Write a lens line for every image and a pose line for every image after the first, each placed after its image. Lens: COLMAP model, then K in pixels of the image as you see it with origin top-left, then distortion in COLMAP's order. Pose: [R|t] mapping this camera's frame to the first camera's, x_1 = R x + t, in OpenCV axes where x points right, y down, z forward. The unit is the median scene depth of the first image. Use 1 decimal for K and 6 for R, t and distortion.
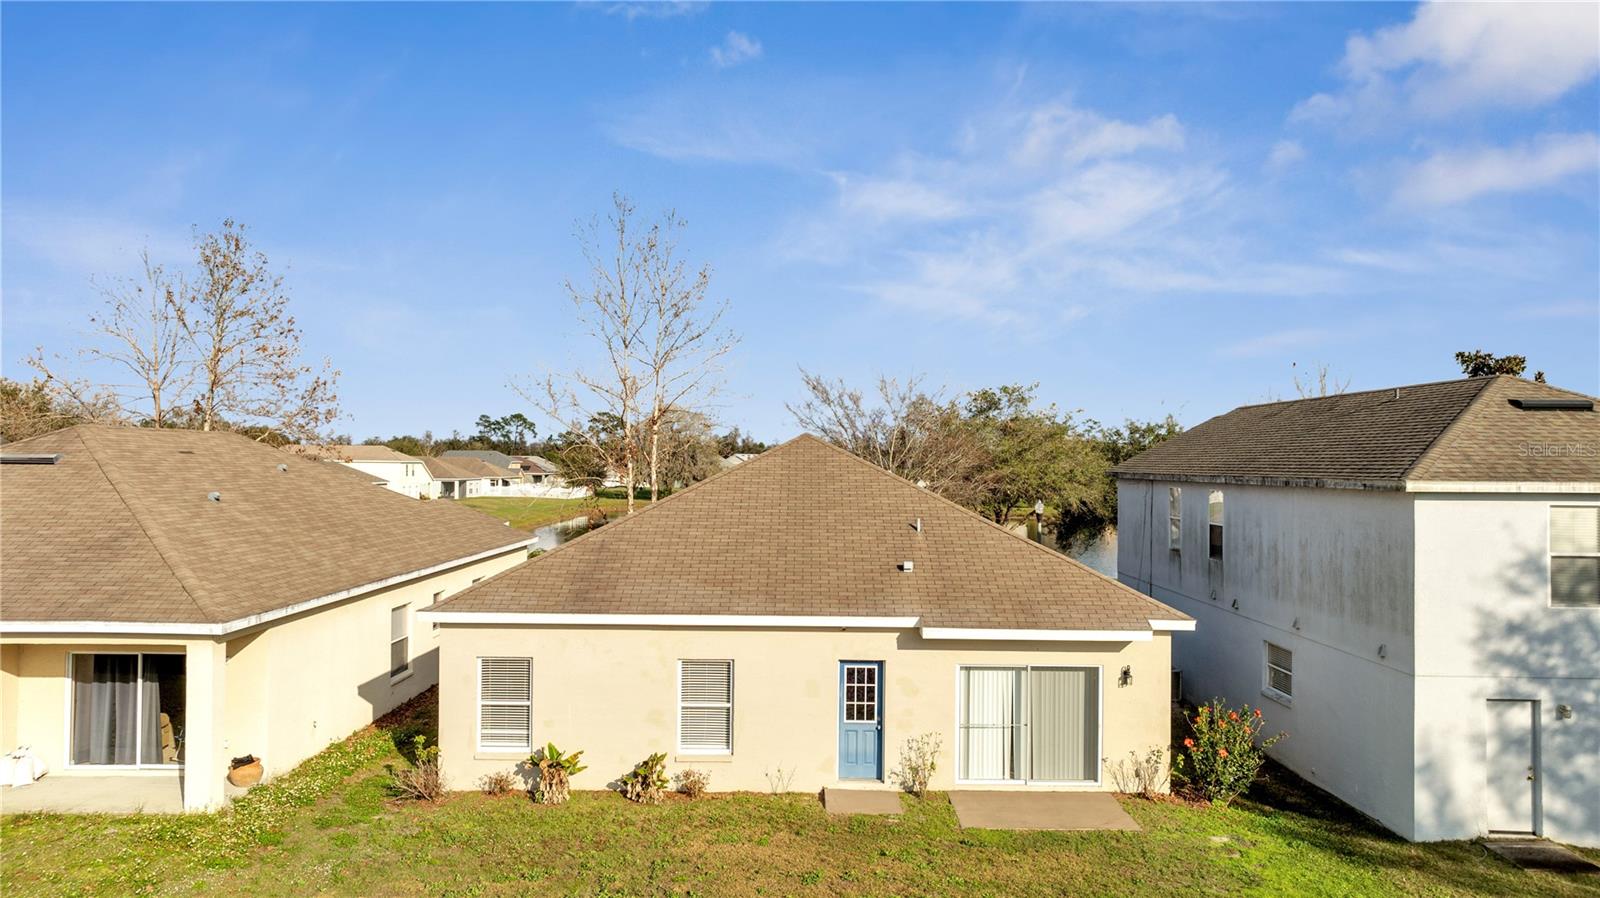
lens RADIAL K [[1128.1, 0, 806.3], [0, 1128.1, 443.1], [0, 0, 1]] dist [-0.052042, 0.080359]
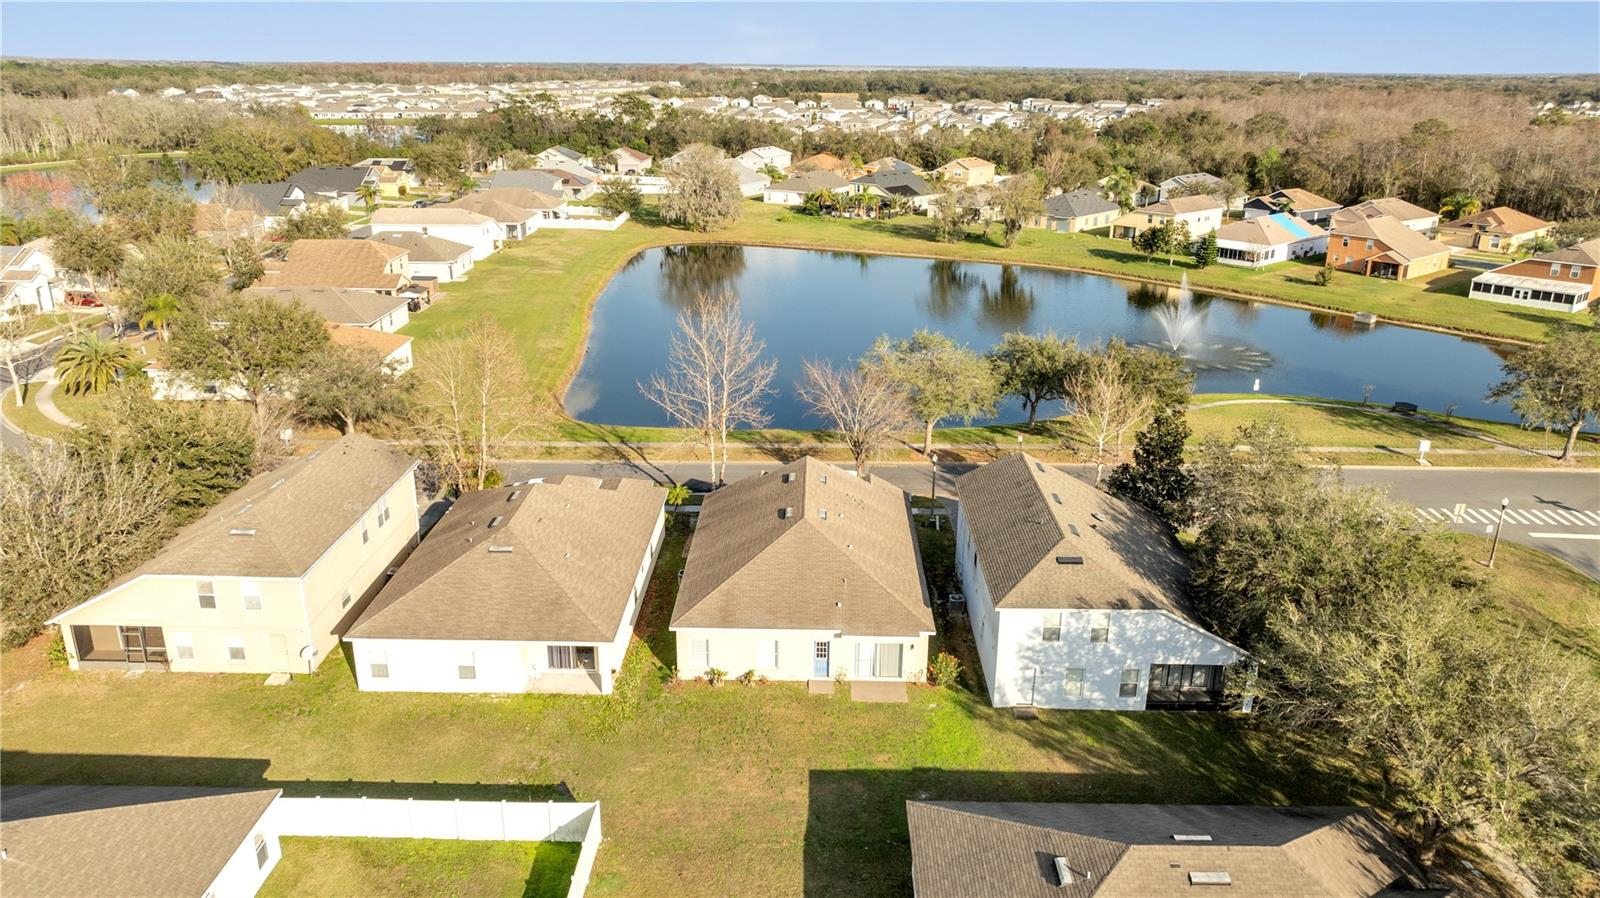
lens RADIAL K [[1123.1, 0, 805.5], [0, 1123.1, 446.7], [0, 0, 1]] dist [-0.009976, -0.008692]
pose [[0.999923, 0.004846, -0.011429, 0.041501], [-0.000645, 0.939703, 0.341992, -1.391810], [0.012397, -0.341958, 0.939633, -1.702834]]
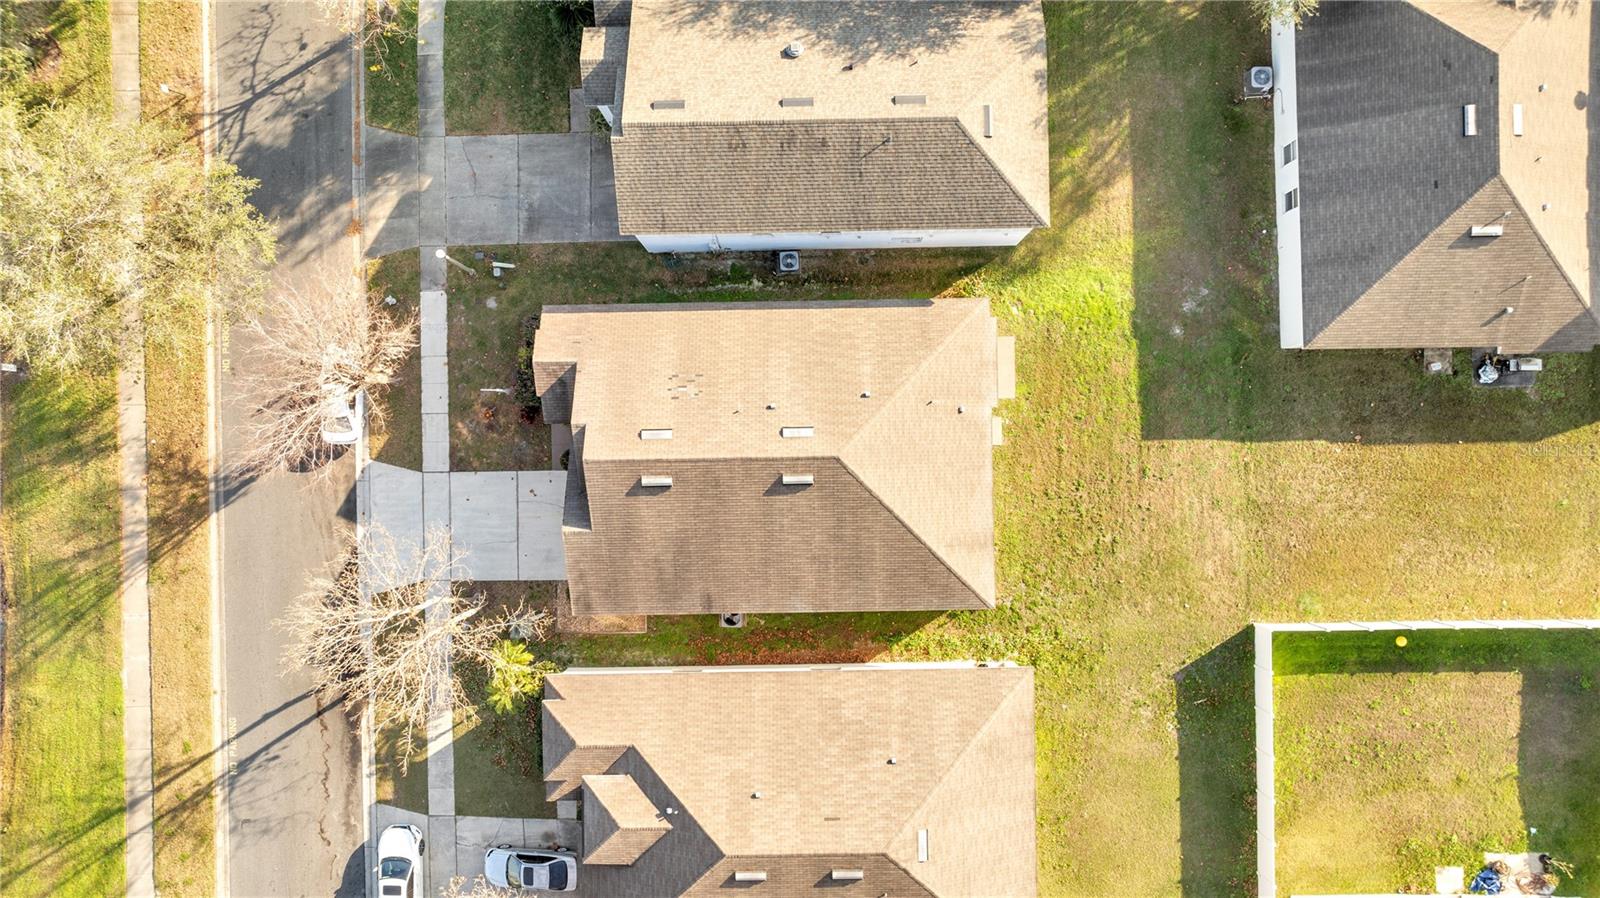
lens RADIAL K [[1123.1, 0, 805.5], [0, 1123.1, 446.7], [0, 0, 1]] dist [-0.009976, -0.008692]
pose [[-0.019613, -0.999798, -0.004437, 0.036662], [-0.011103, -0.004220, 0.999929, -2.538338], [-0.999746, 0.019661, -0.011018, 1.592791]]
